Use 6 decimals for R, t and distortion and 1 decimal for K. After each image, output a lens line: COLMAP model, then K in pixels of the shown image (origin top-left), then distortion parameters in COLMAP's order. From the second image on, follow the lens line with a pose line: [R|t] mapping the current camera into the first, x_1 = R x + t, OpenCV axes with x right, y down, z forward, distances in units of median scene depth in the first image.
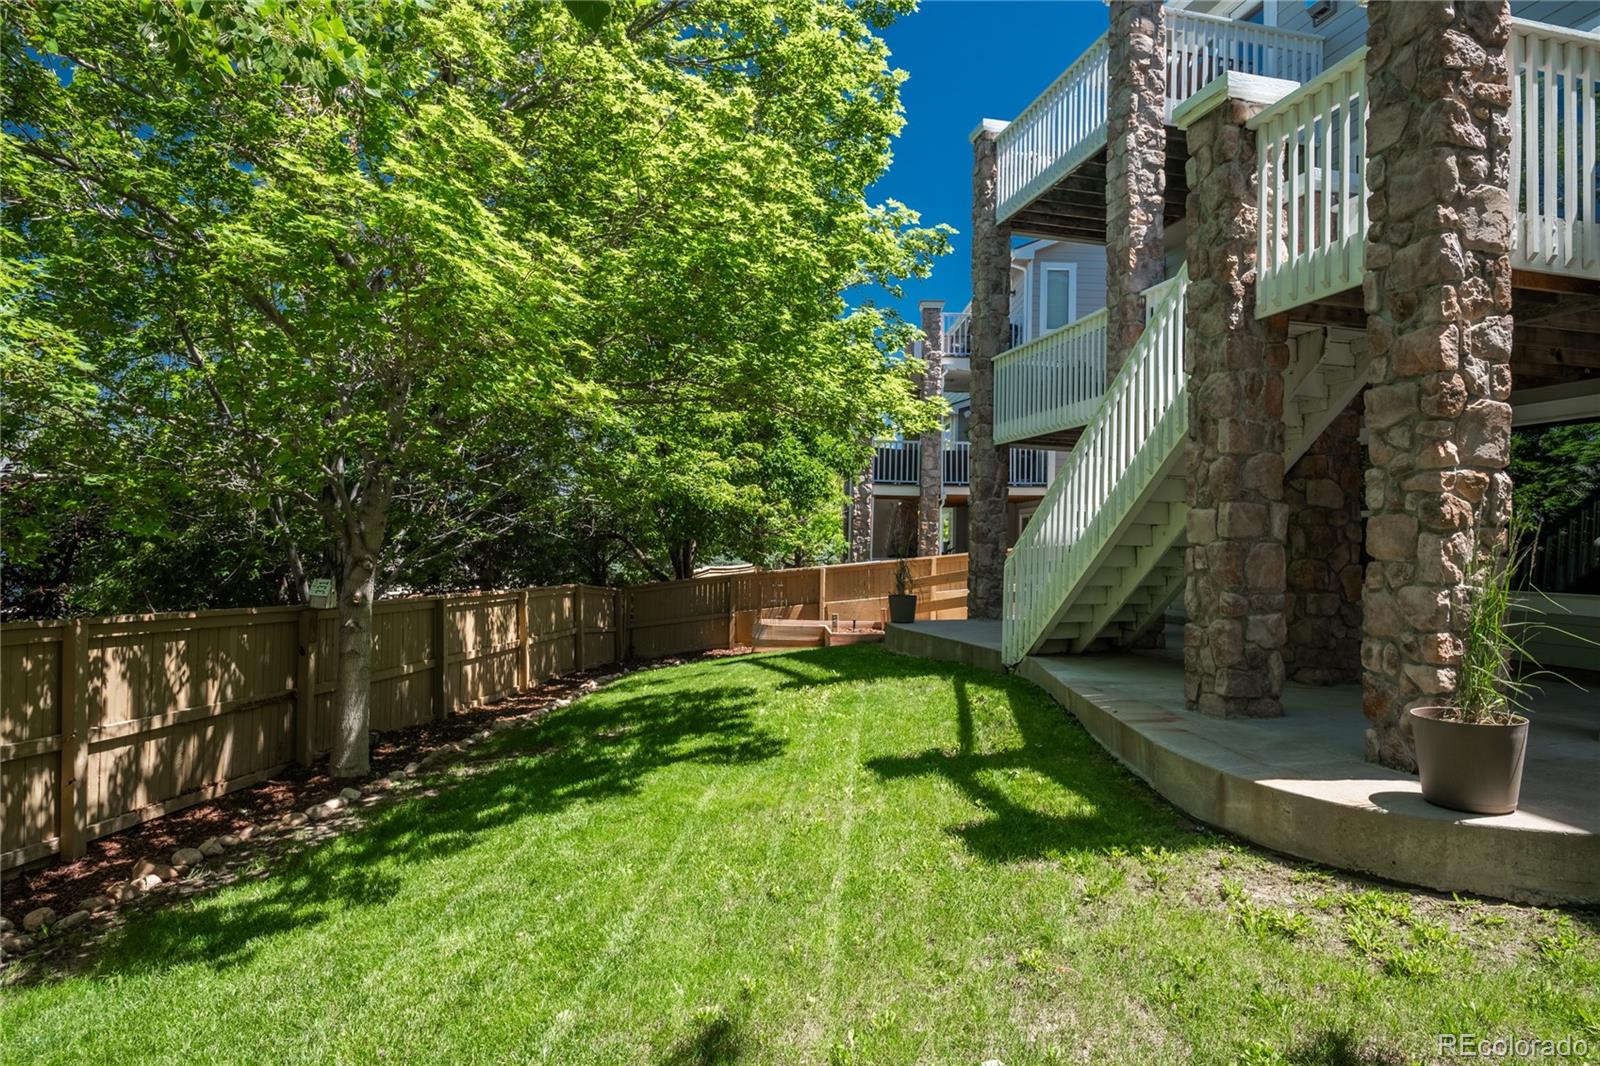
lens RADIAL K [[916.0, 0, 796.3], [0, 916.0, 539.7], [0, 0, 1]] dist [-0.010079, 0.001443]
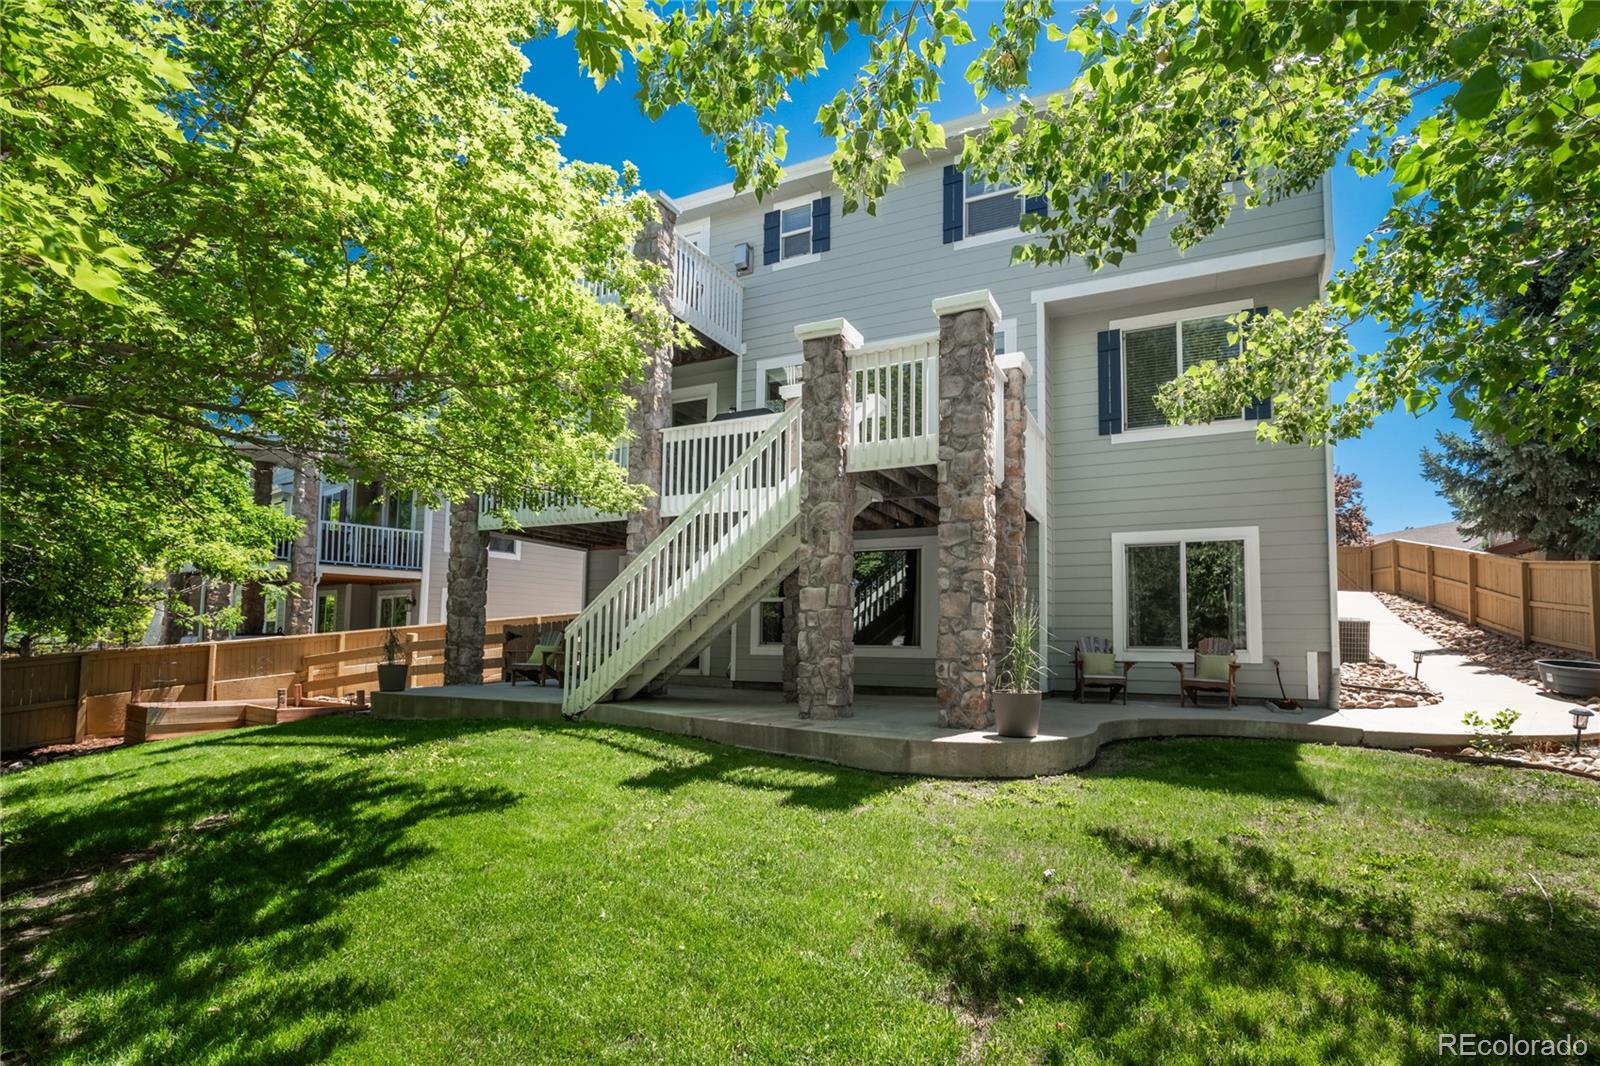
lens RADIAL K [[781.0, 0, 798.9], [0, 781.0, 608.1], [0, 0, 1]] dist [-0.002058, 0.000080]
pose [[0.629096, 0.031268, 0.776698, -0.621023], [-0.009419, 0.999424, -0.032604, 0.046760], [-0.777270, 0.013195, 0.629029, 0.190260]]
